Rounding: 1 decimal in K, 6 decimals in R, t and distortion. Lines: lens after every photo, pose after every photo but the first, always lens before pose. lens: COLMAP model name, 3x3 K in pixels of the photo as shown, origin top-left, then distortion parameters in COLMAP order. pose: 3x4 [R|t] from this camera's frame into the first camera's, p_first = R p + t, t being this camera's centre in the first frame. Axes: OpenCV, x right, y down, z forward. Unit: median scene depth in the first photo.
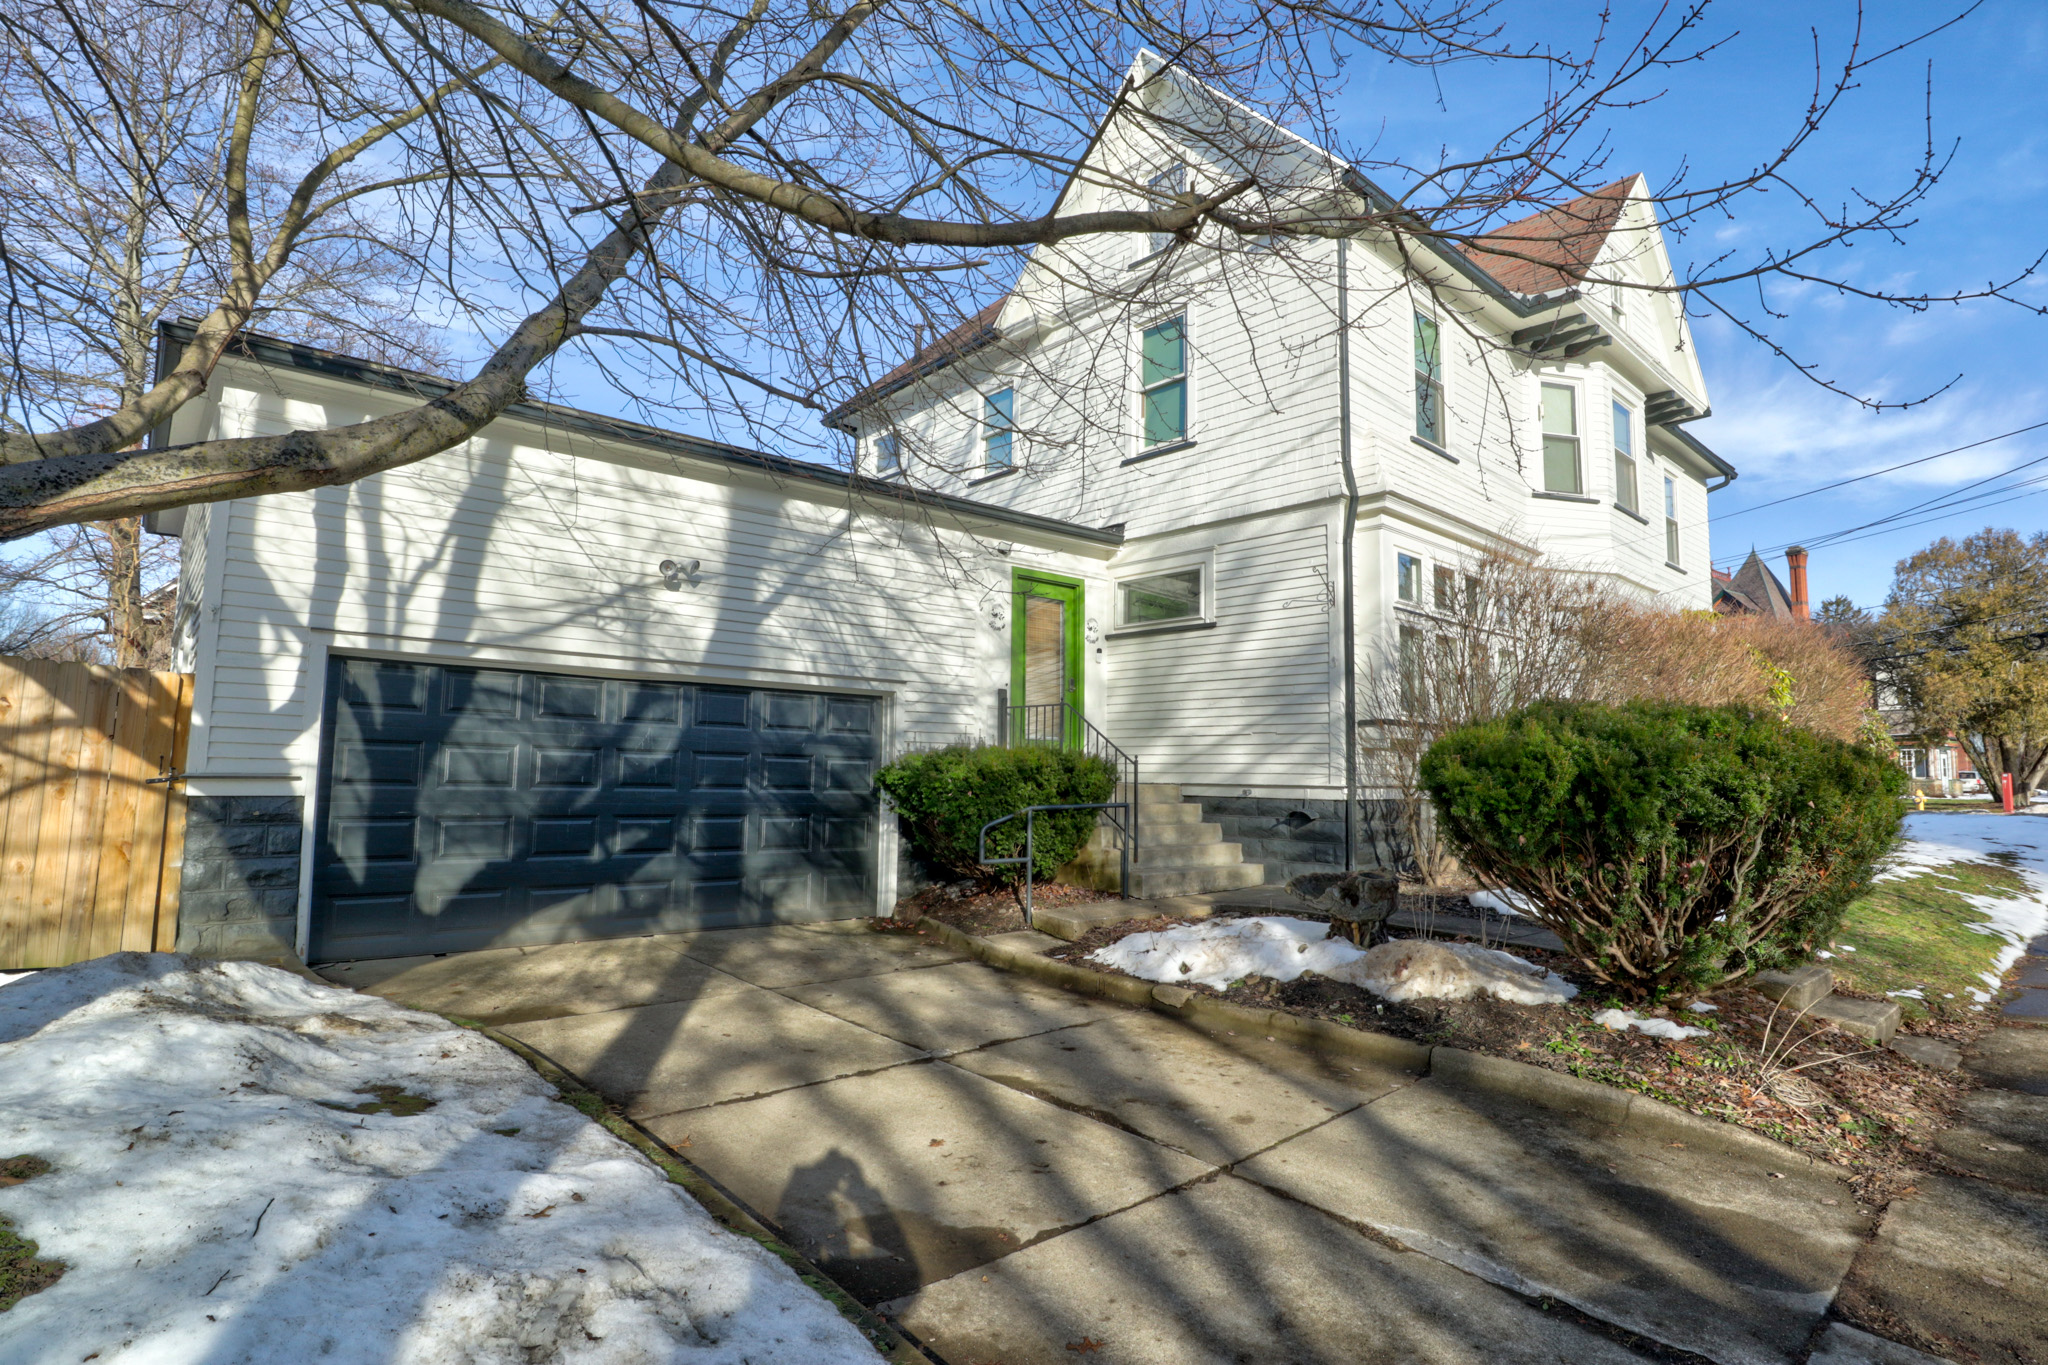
lens RADIAL K [[1024.7, 0, 1024.0], [0, 1024.7, 682.5], [0, 0, 1]] dist [-0.028719, 0.001339]
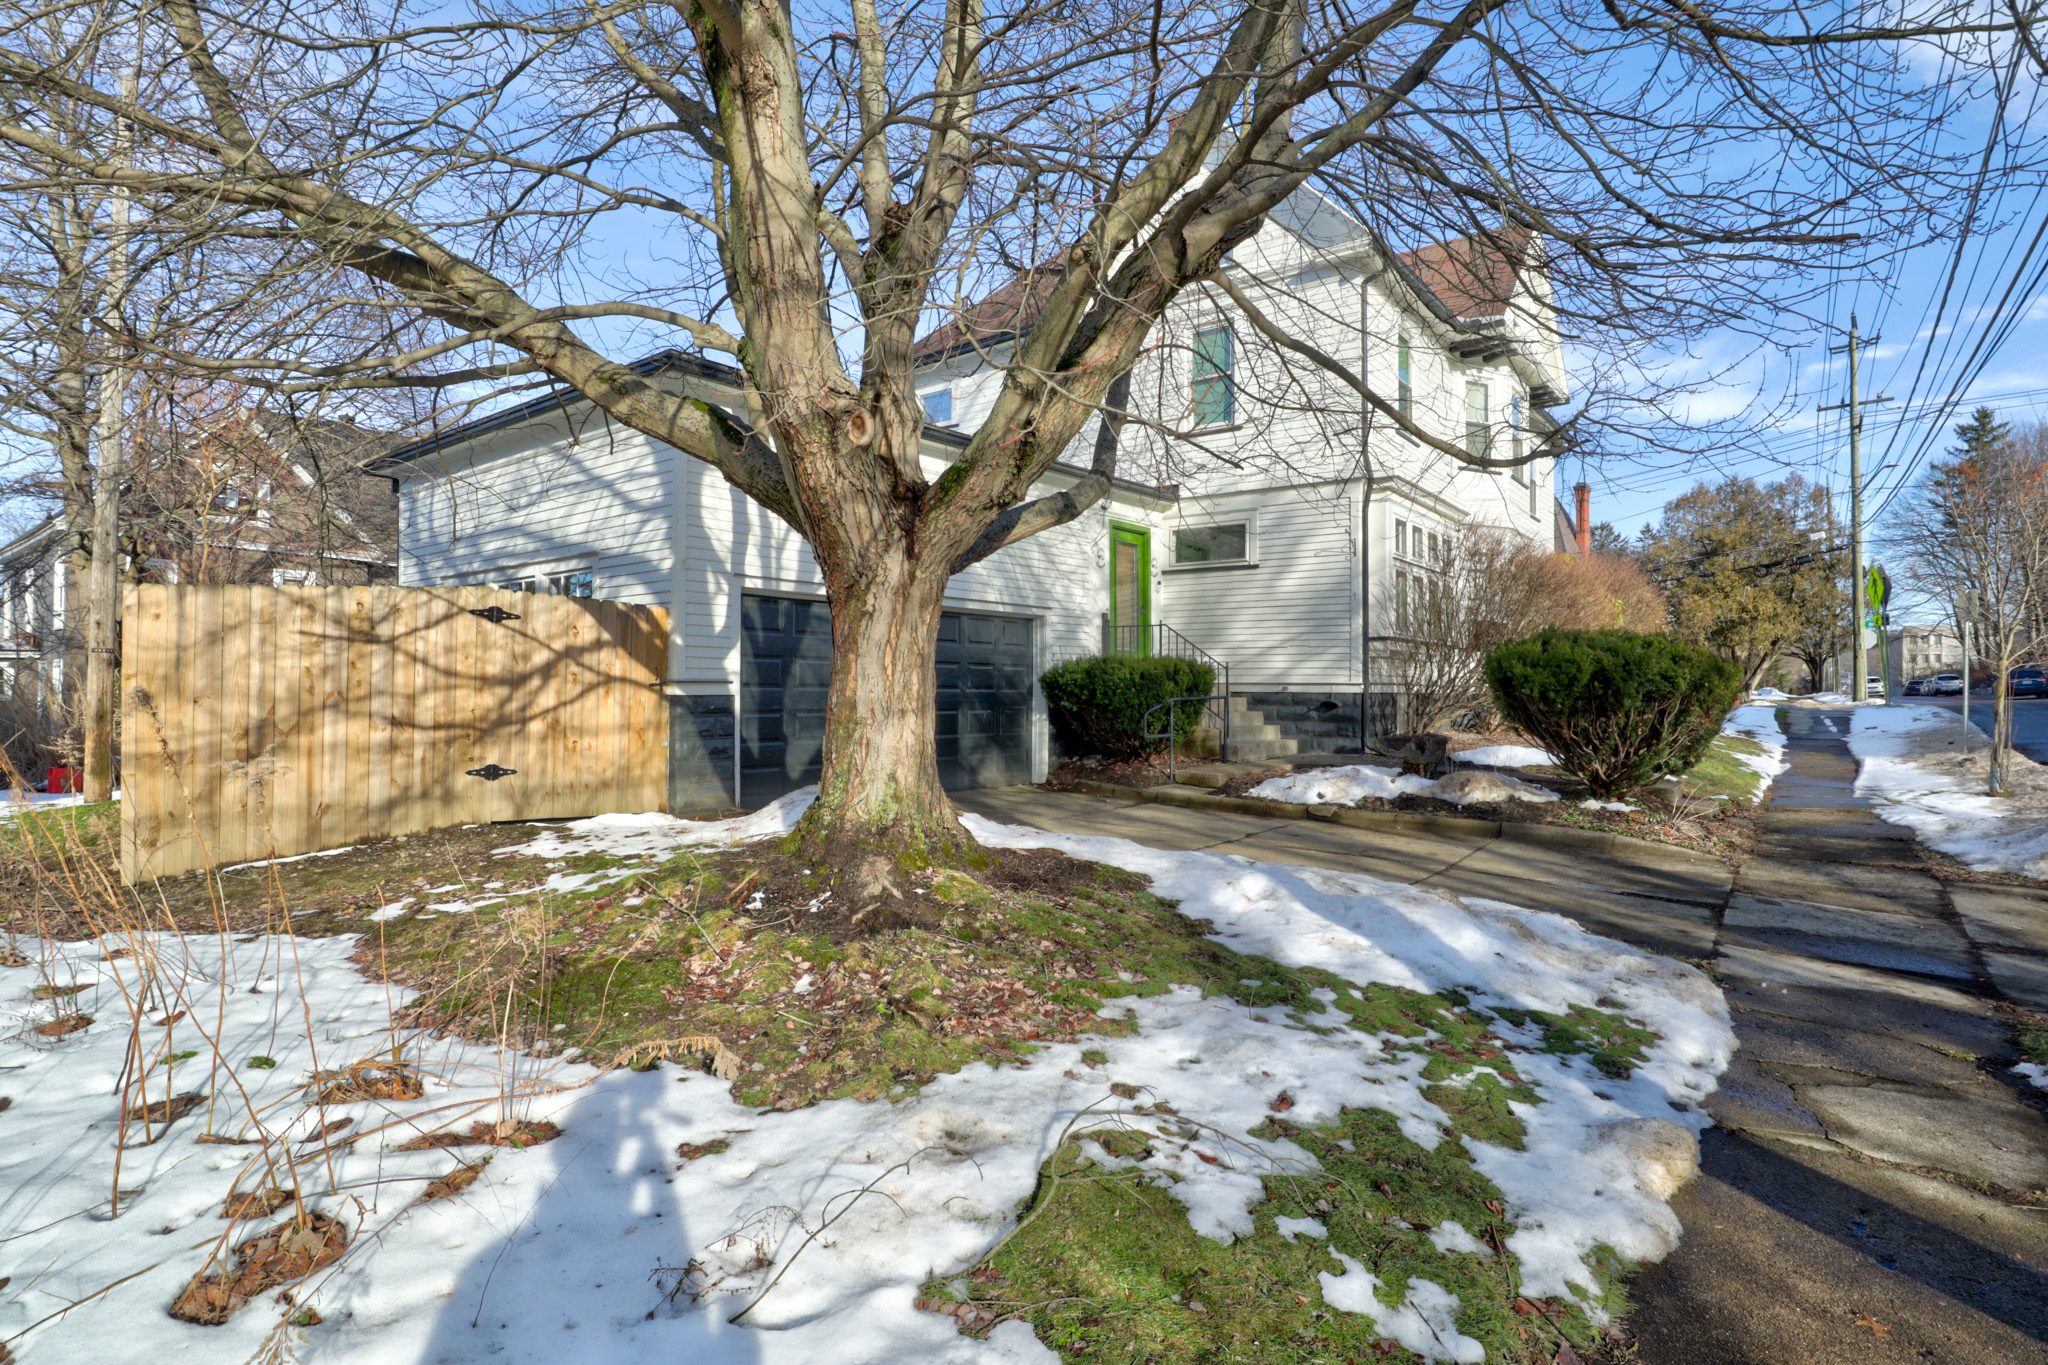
lens RADIAL K [[1024.7, 0, 1024.0], [0, 1024.7, 682.5], [0, 0, 1]] dist [-0.028719, 0.001339]
pose [[0.984993, -0.008742, 0.172374, -0.397182], [-0.006553, 0.996102, 0.087964, -0.022366], [-0.172471, -0.087774, 0.981096, -0.323957]]
